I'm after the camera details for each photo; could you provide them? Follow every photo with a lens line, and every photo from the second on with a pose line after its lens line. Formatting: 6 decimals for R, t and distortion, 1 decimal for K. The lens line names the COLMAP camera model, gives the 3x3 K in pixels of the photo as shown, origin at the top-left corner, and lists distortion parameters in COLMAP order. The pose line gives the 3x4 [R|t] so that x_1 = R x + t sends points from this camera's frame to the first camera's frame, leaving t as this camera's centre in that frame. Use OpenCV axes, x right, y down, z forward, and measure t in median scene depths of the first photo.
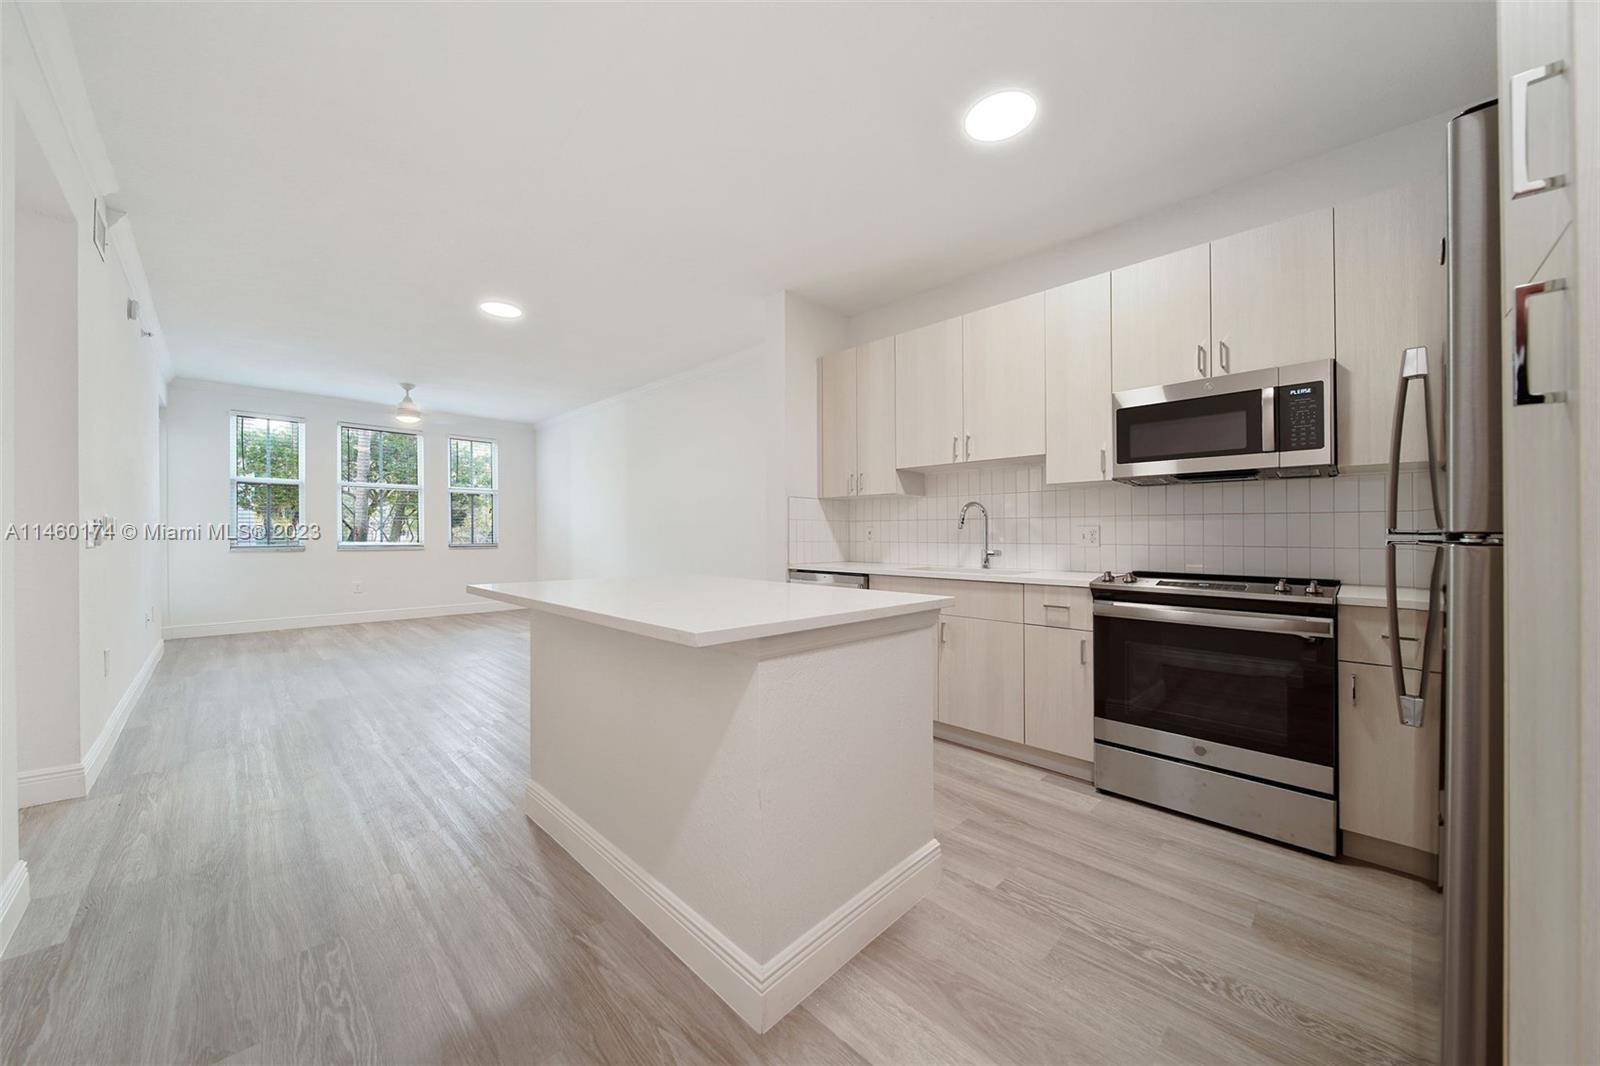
lens RADIAL K [[567.1, 0, 811.5], [0, 567.1, 540.5], [0, 0, 1]] dist [0.000679, -0.001654]
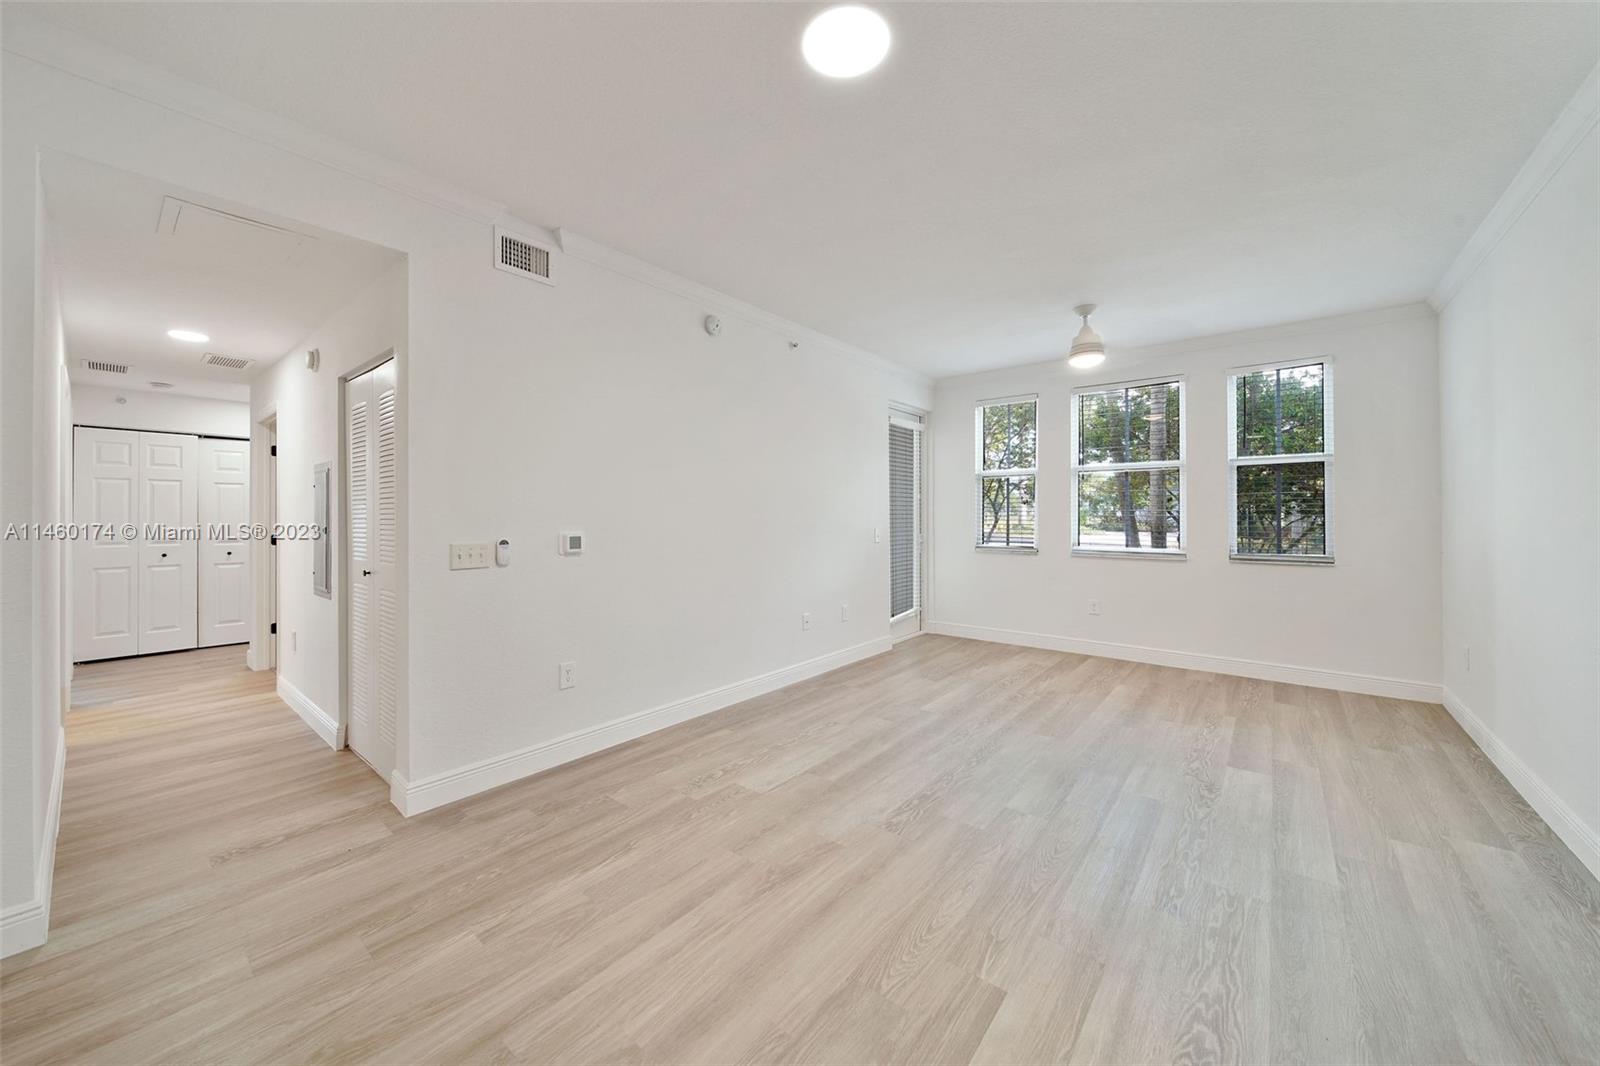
lens RADIAL K [[584.8, 0, 781.7], [0, 584.8, 525.1], [0, 0, 1]] dist [-0.000086, -0.000913]
pose [[0.062527, 0.018535, -0.997871, -0.126131], [-0.009261, 0.999795, 0.017991, -0.062545], [0.998000, 0.008117, 0.062685, 0.988931]]
